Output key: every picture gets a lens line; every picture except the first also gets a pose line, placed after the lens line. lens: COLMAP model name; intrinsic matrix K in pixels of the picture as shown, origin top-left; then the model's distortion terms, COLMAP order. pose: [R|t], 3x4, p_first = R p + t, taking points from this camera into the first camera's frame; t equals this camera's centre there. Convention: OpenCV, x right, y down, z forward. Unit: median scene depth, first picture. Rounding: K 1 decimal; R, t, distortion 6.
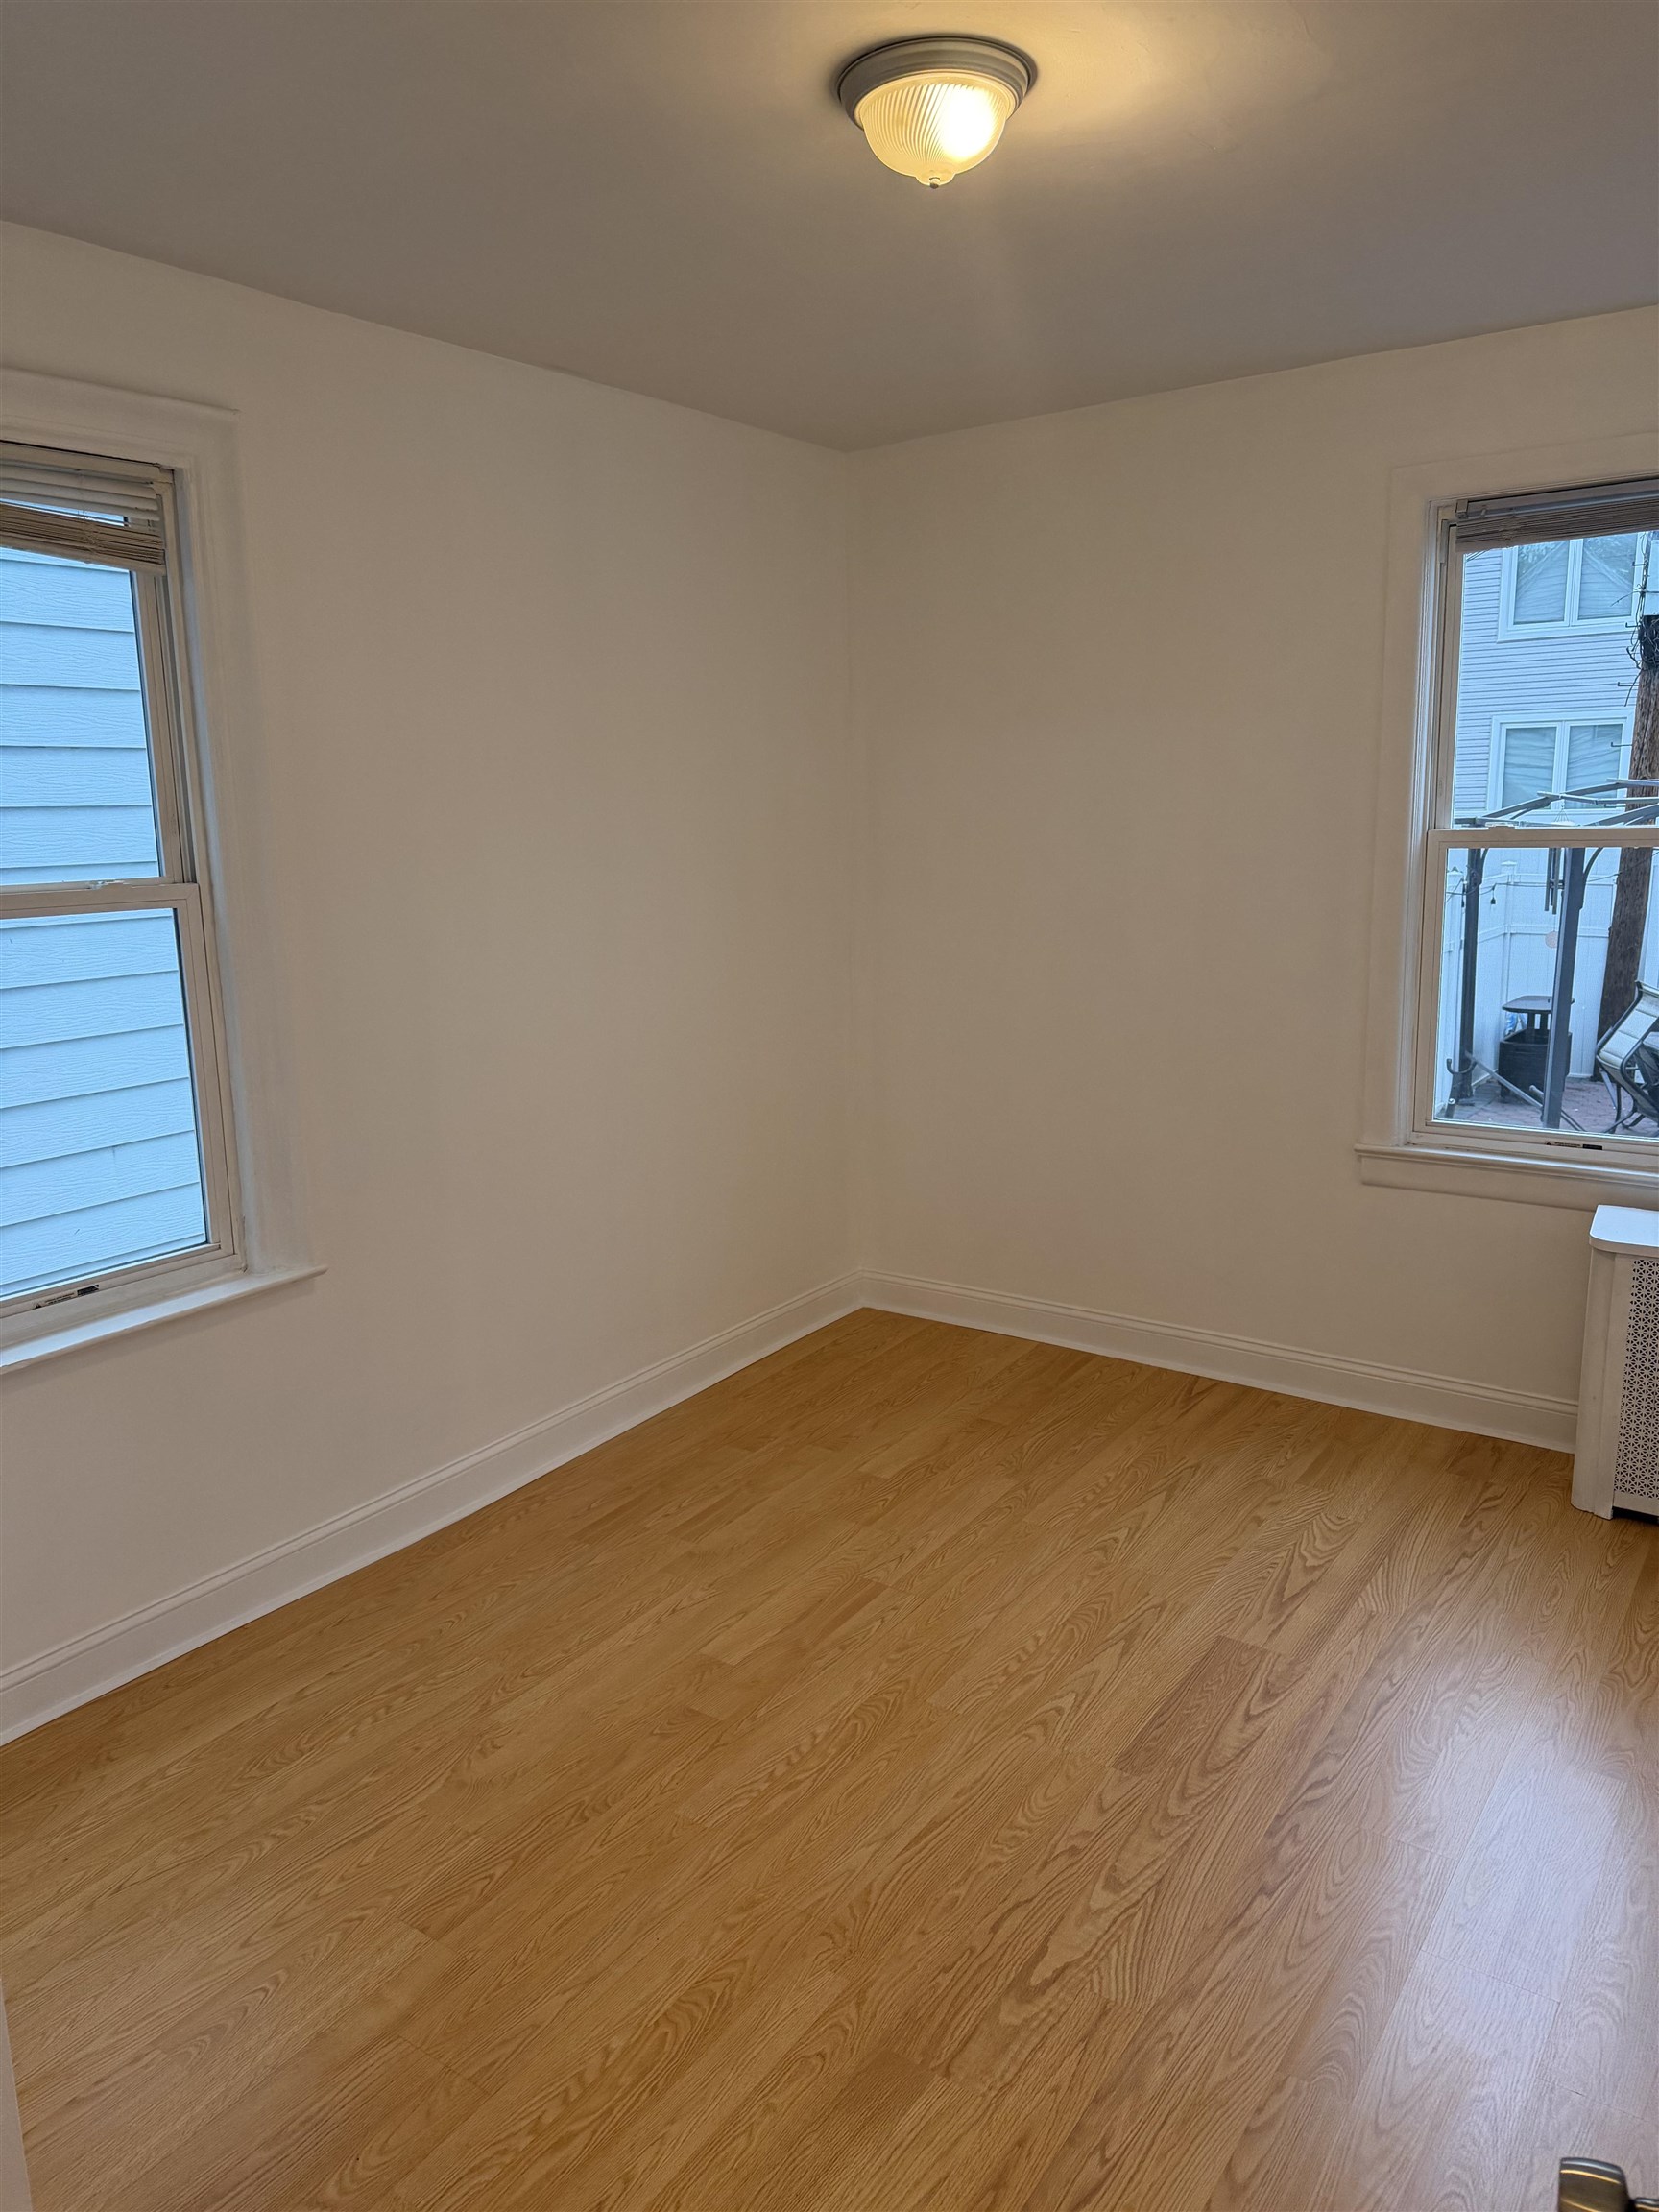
lens RADIAL K [[1551.6, 0, 832.5], [0, 1551.6, 1106.1], [0, 0, 1]] dist [0.018355, -0.047574]
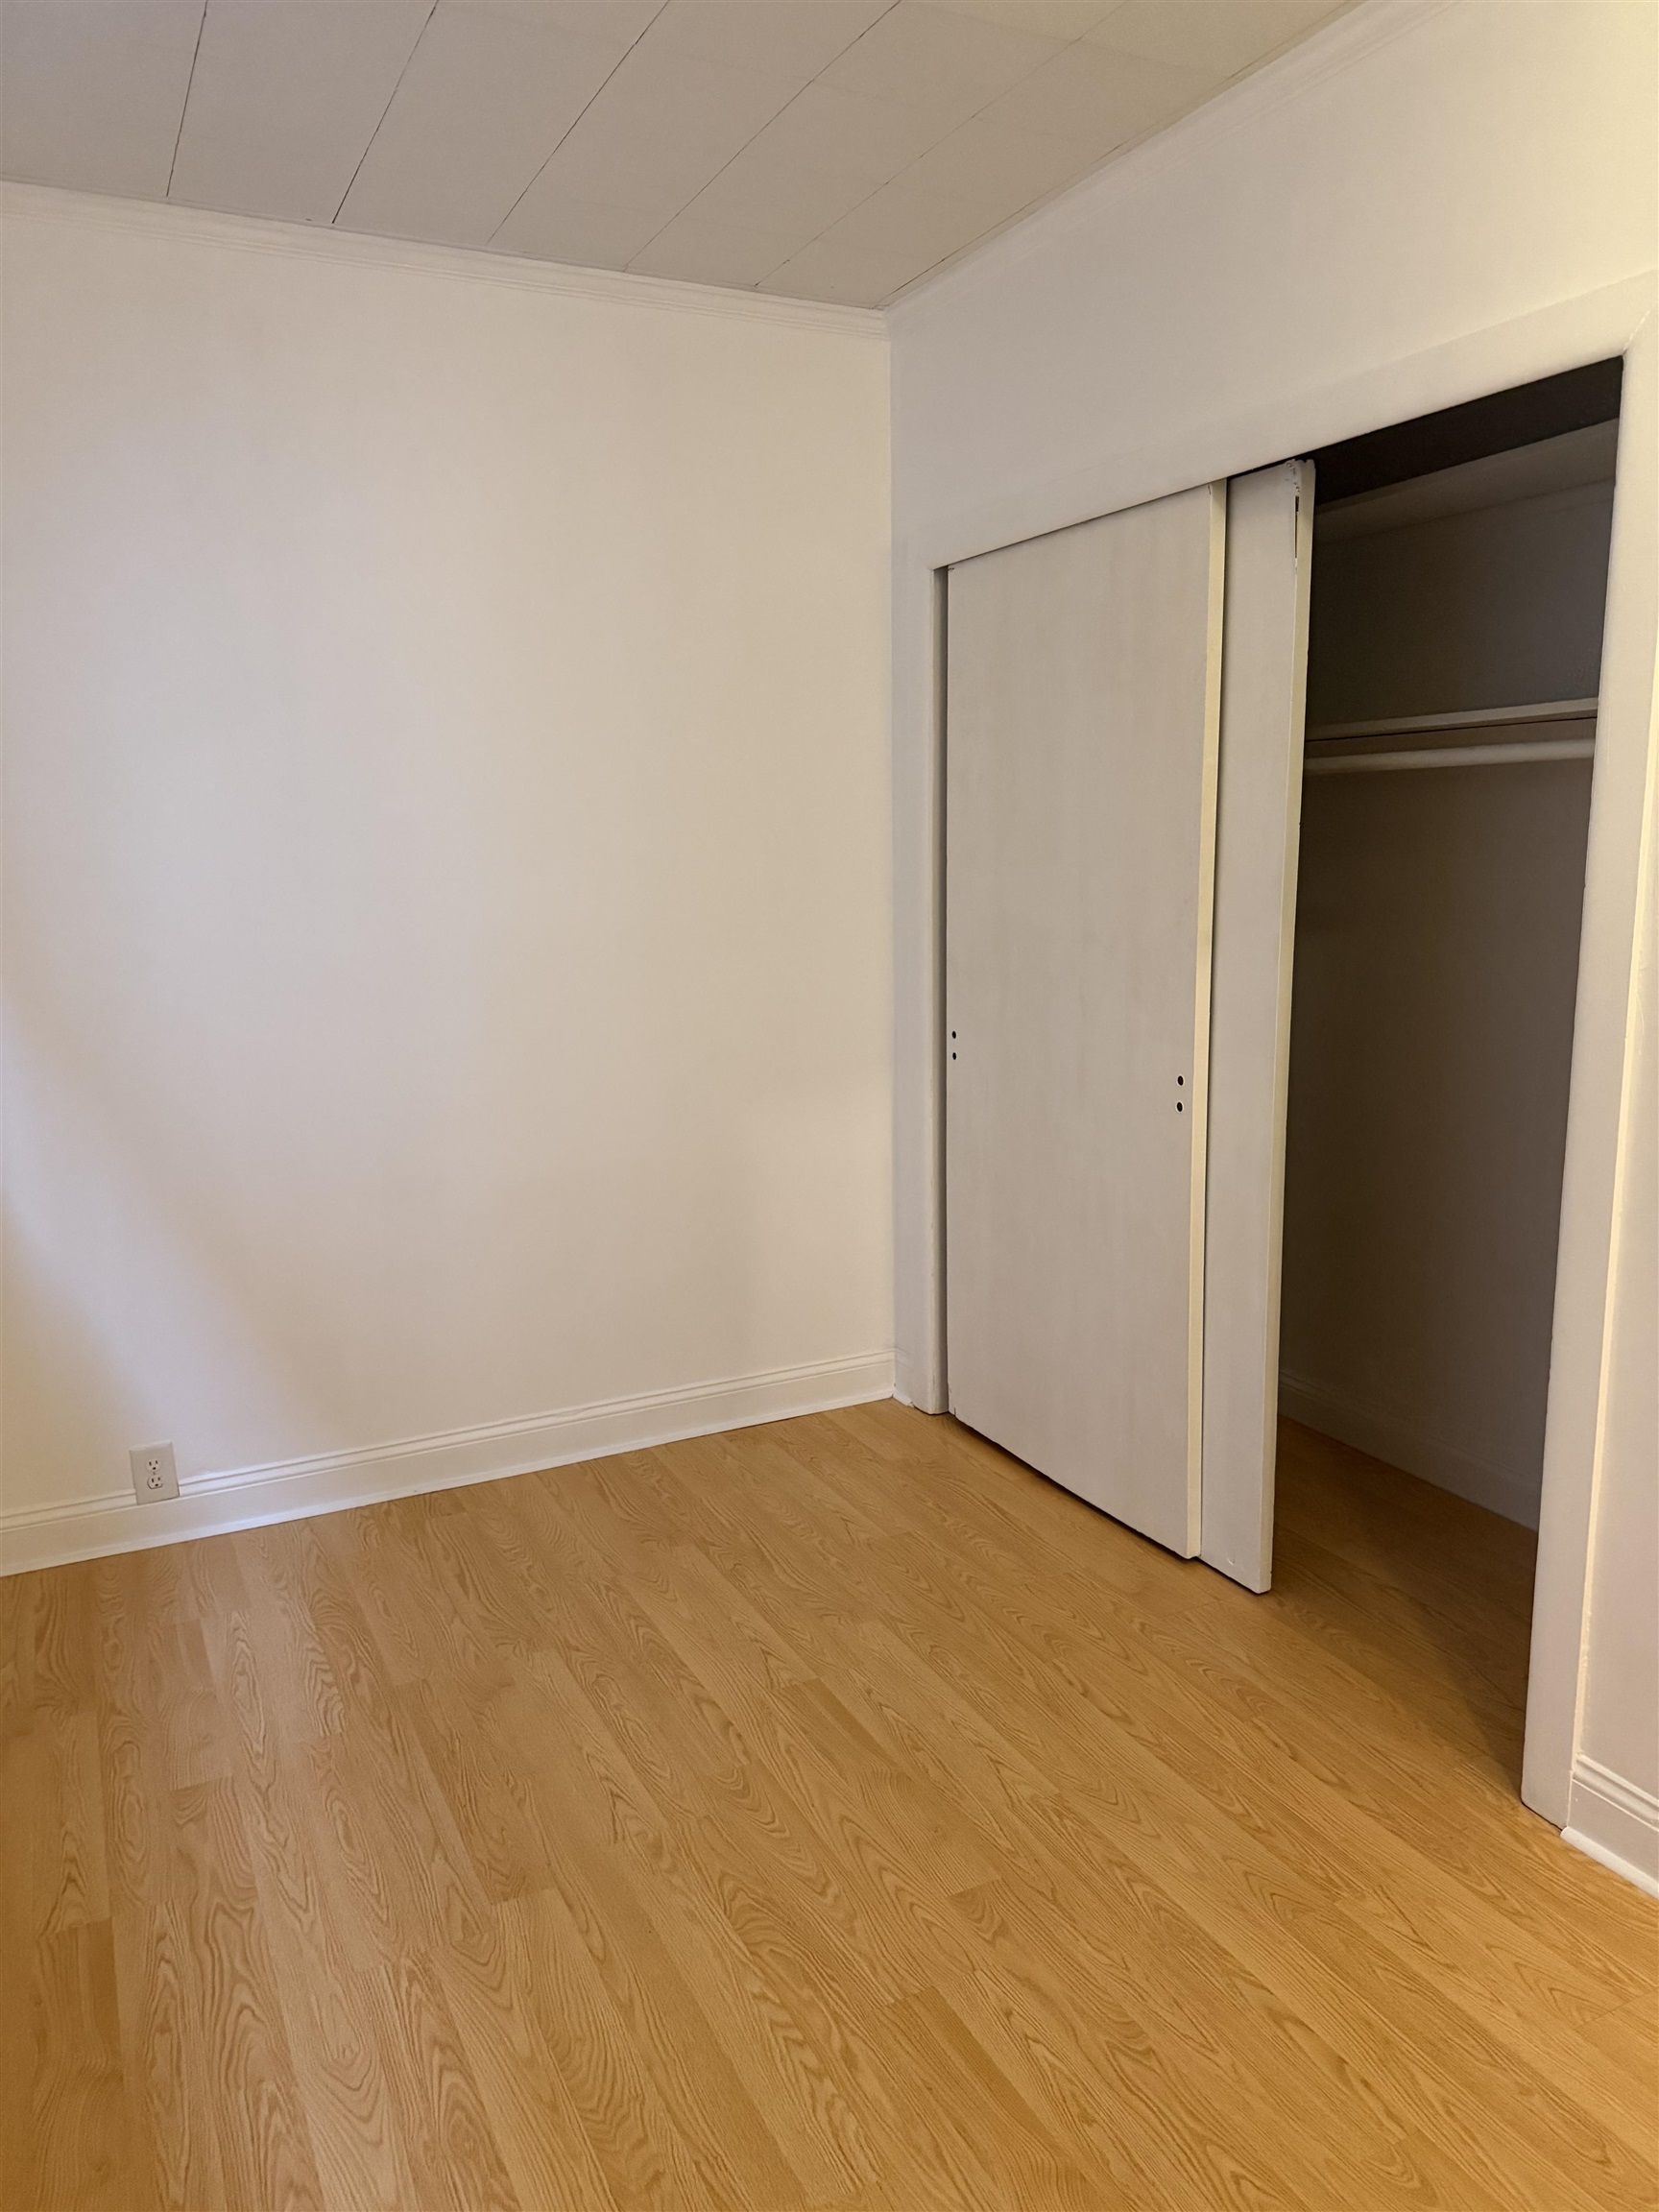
lens RADIAL K [[1551.6, 0, 831.1], [0, 1551.6, 1105.0], [0, 0, 1]] dist [0.018355, -0.047574]
pose [[-0.477358, 0.184371, -0.859149, 1.241723], [-0.143987, 0.948112, 0.283464, -0.234801], [0.866832, 0.259020, -0.426041, 1.457726]]
